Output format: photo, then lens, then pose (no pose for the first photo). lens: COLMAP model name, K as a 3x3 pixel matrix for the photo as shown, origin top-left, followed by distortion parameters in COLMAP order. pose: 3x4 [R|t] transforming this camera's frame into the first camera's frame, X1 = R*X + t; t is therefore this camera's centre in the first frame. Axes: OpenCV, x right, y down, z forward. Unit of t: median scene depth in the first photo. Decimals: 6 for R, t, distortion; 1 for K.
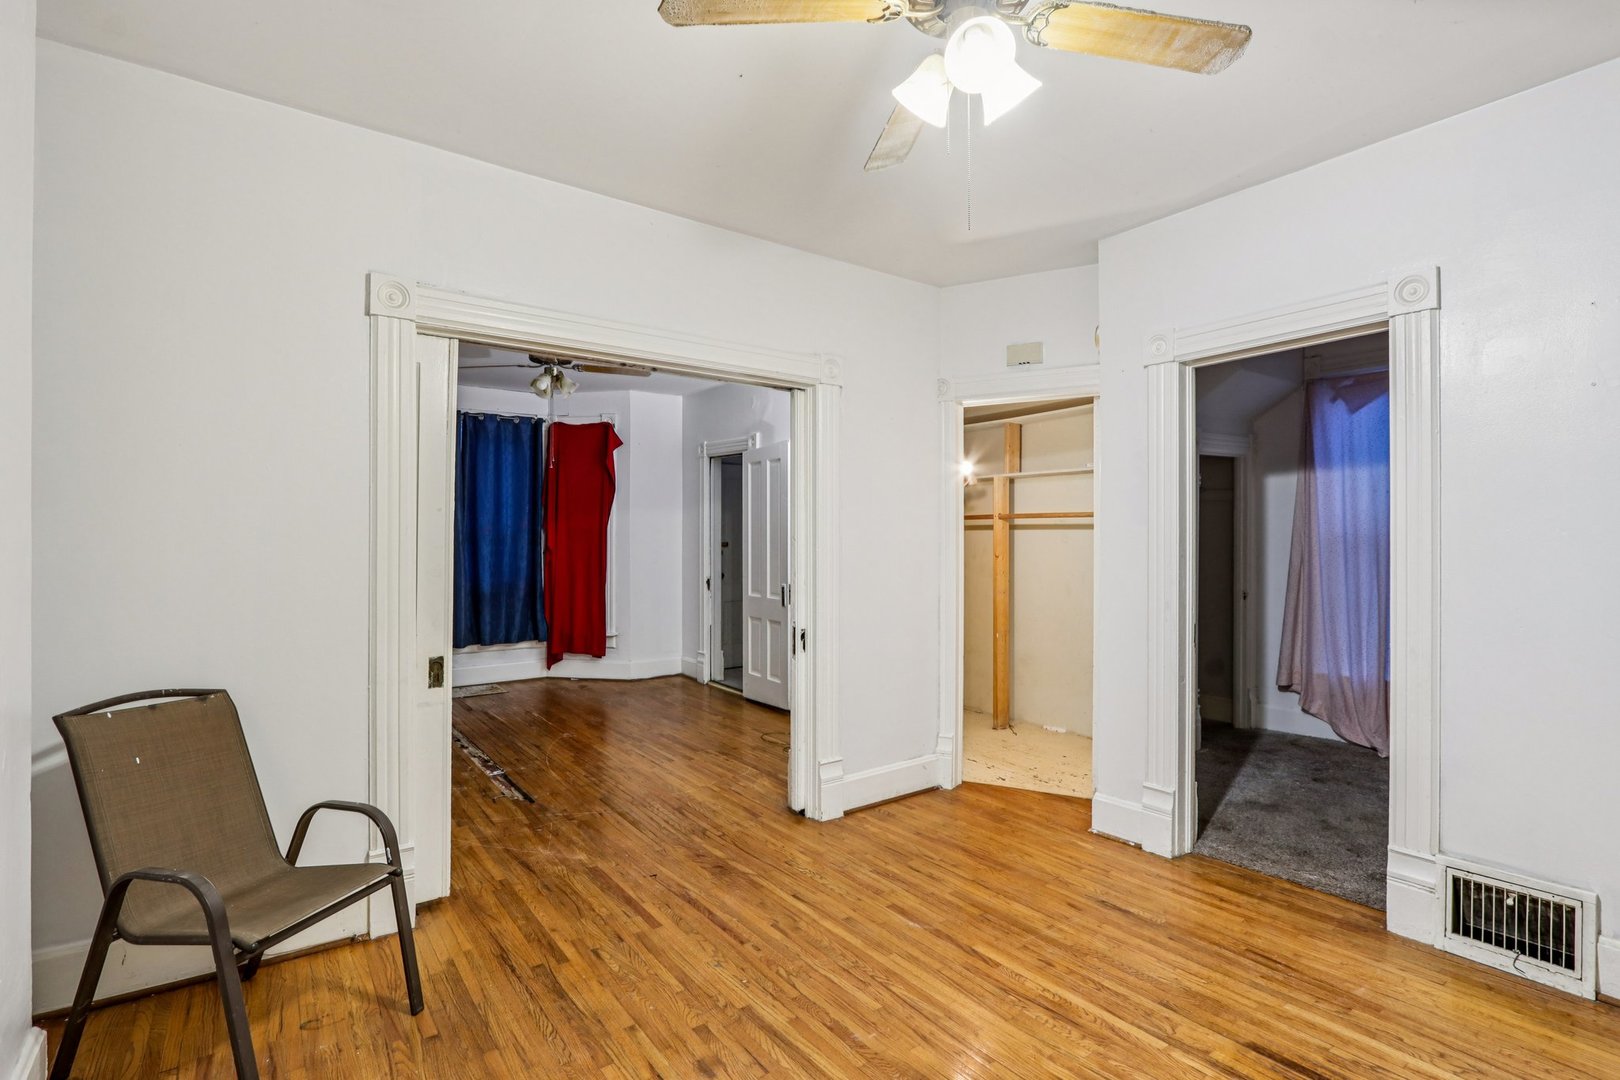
lens RADIAL K [[767.7, 0, 805.6], [0, 767.7, 539.6], [0, 0, 1]] dist [-0.021486, 0.002631]
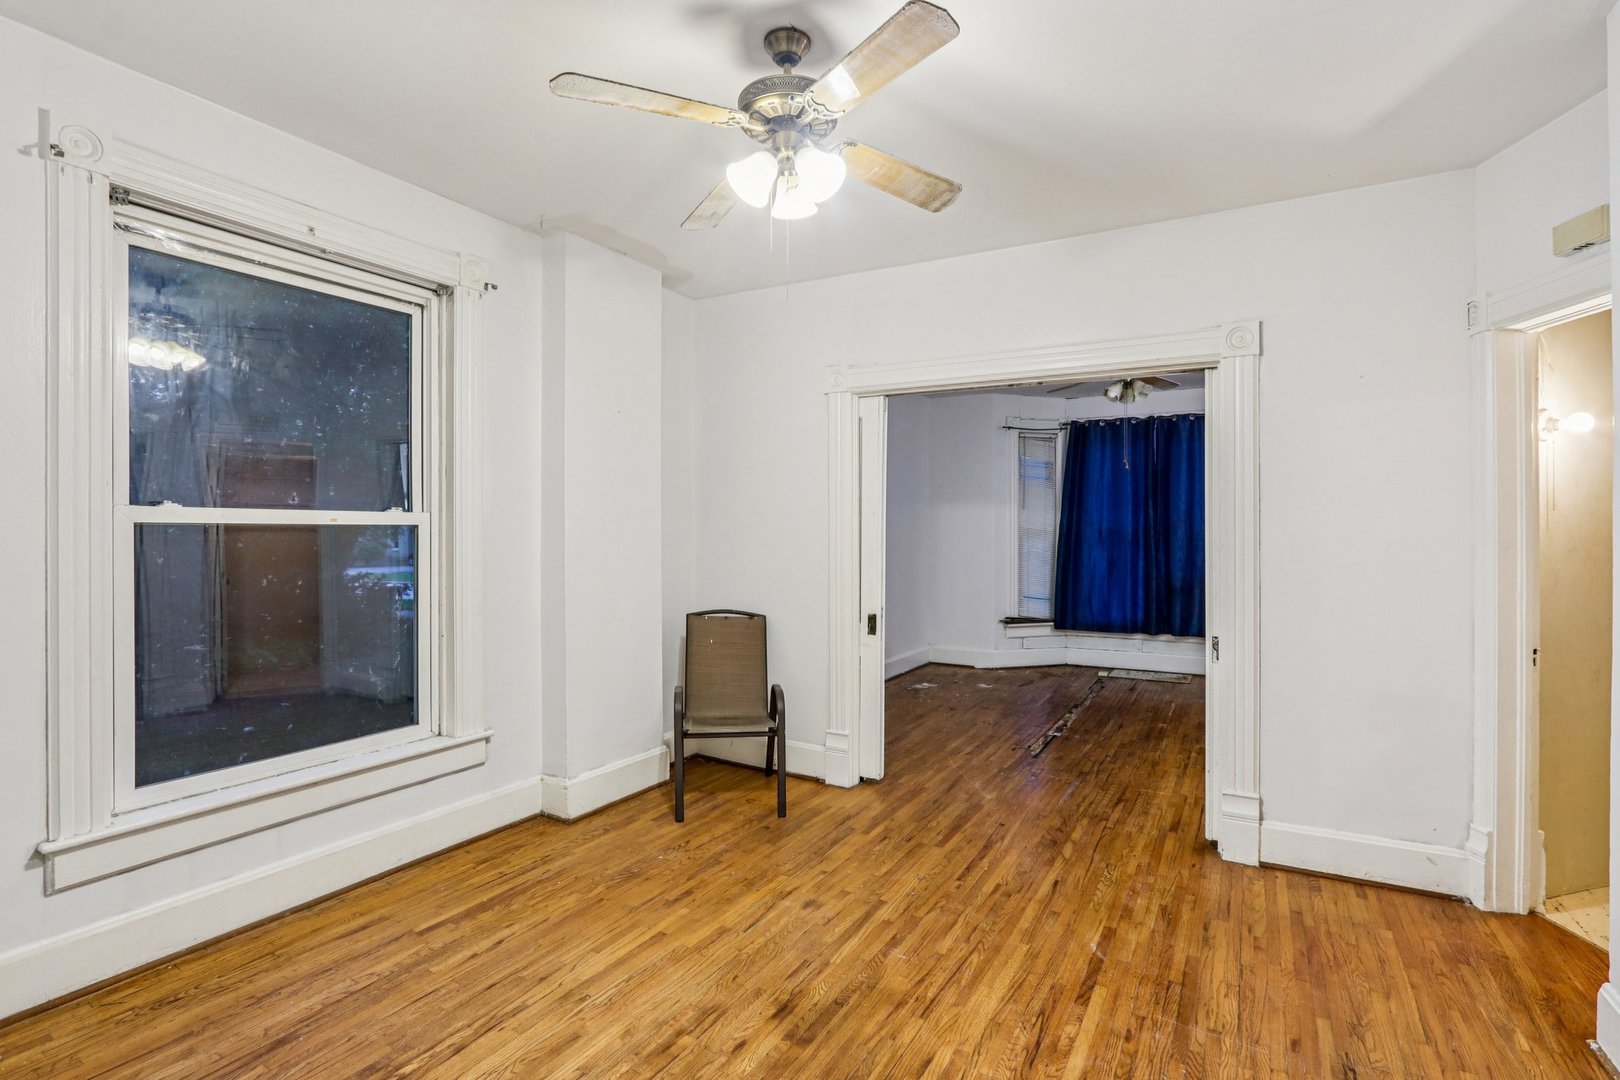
lens RADIAL K [[767.7, 0, 805.6], [0, 767.7, 531.4], [0, 0, 1]] dist [-0.021486, 0.002631]
pose [[0.402469, 0.000630, -0.915434, 0.611471], [-0.002334, 0.999997, -0.000337, -0.004373], [0.915431, 0.002272, 0.402469, 0.211318]]
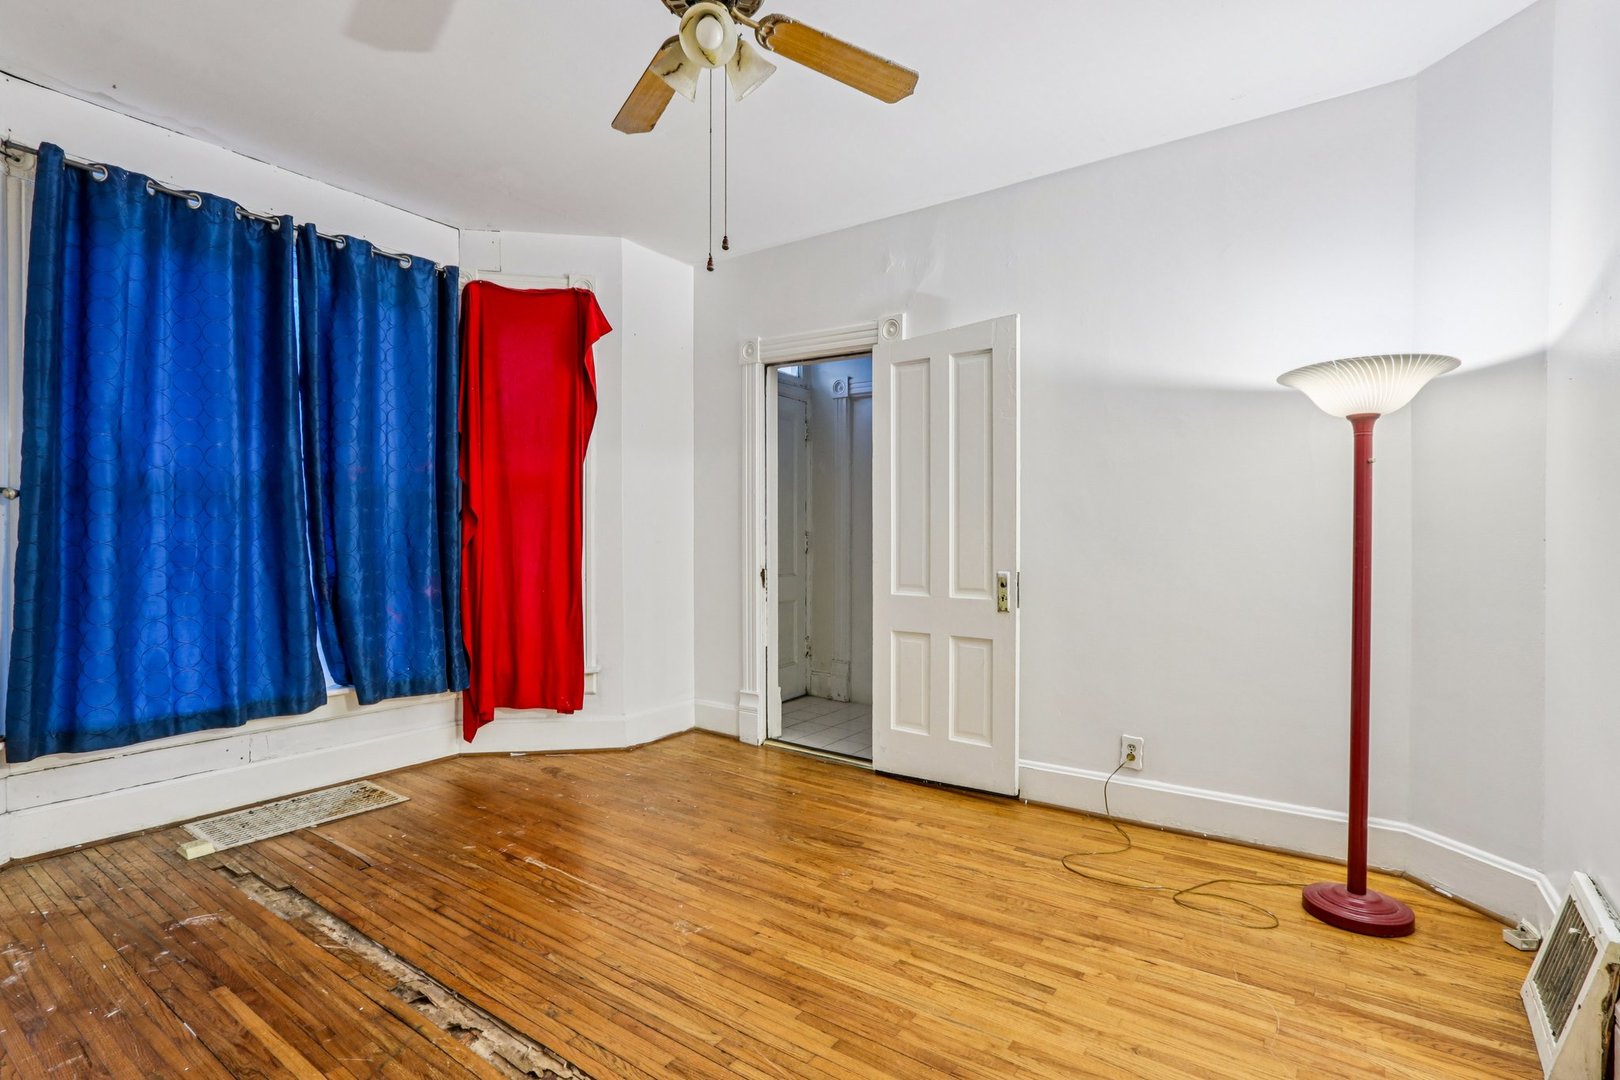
lens RADIAL K [[767.7, 0, 811.3], [0, 767.7, 544.4], [0, 0, 1]] dist [-0.021486, 0.002631]
pose [[0.947833, 0.002527, 0.318758, -0.539233], [-0.004649, 0.999972, 0.005899, 0.055270], [-0.318735, -0.007073, 0.947818, 0.814784]]
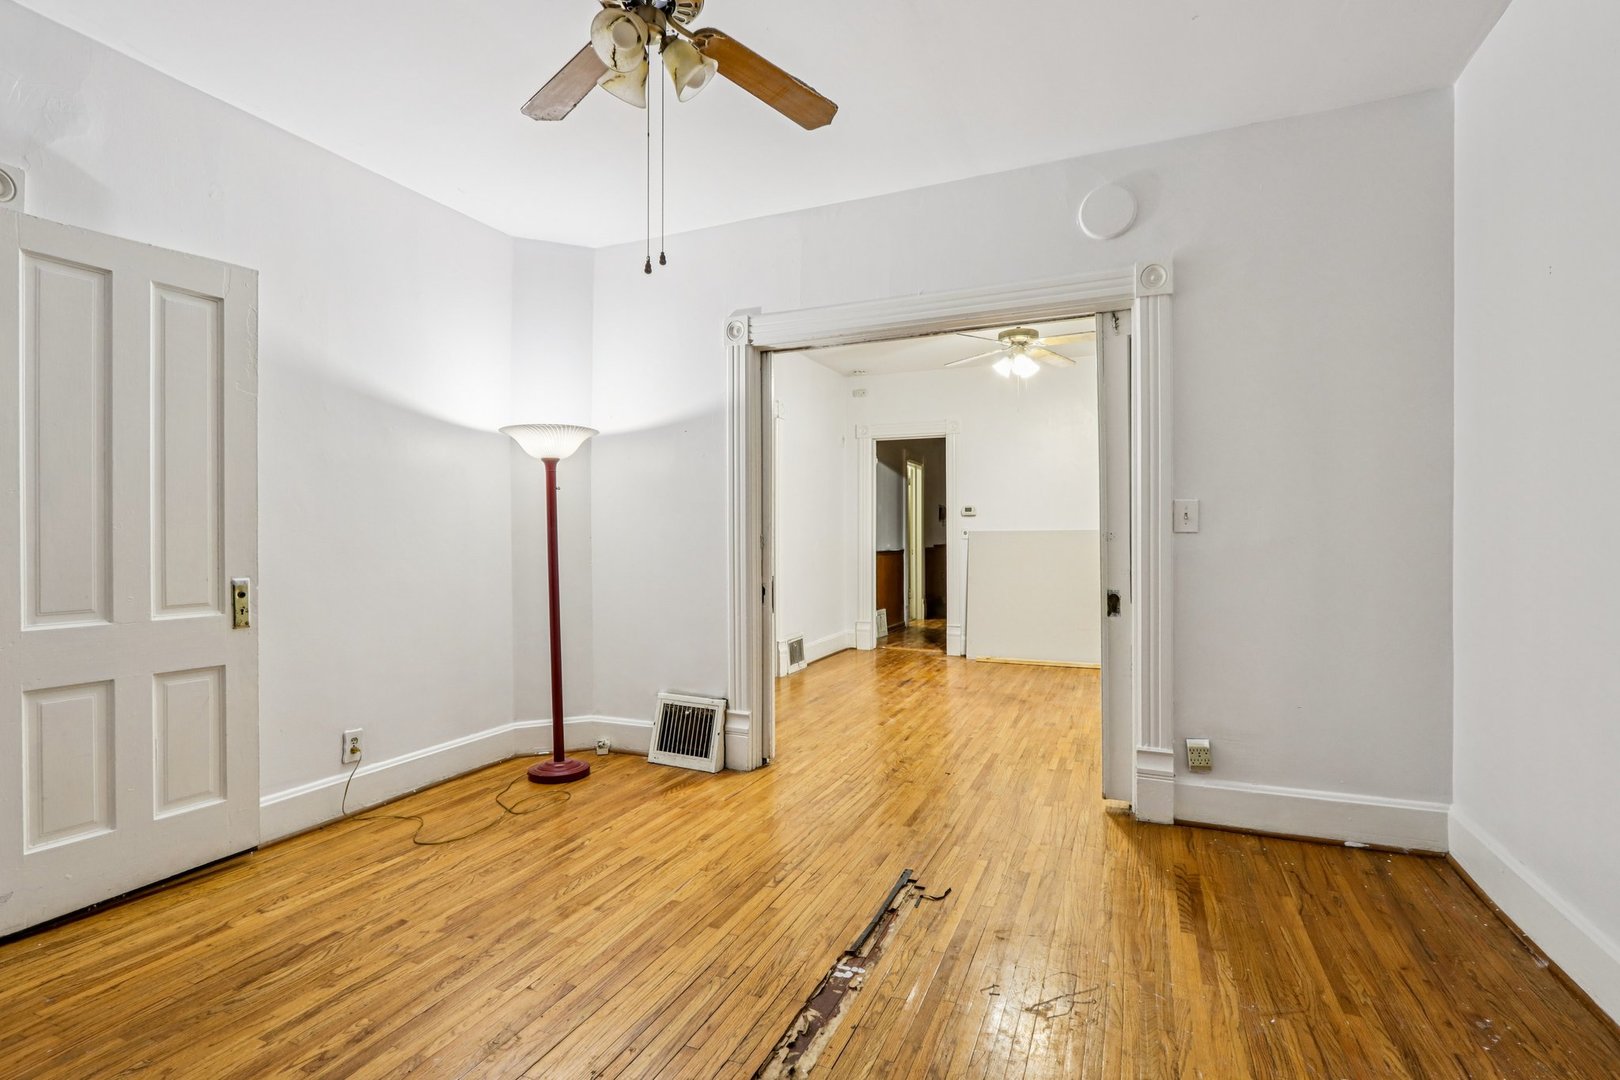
lens RADIAL K [[767.7, 0, 807.9], [0, 767.7, 529.5], [0, 0, 1]] dist [-0.021486, 0.002631]
pose [[-0.509035, 0.009913, 0.860689, -0.936383], [0.002659, 0.999947, -0.009944, 0.053593], [-0.860742, -0.002774, -0.509034, 1.489004]]
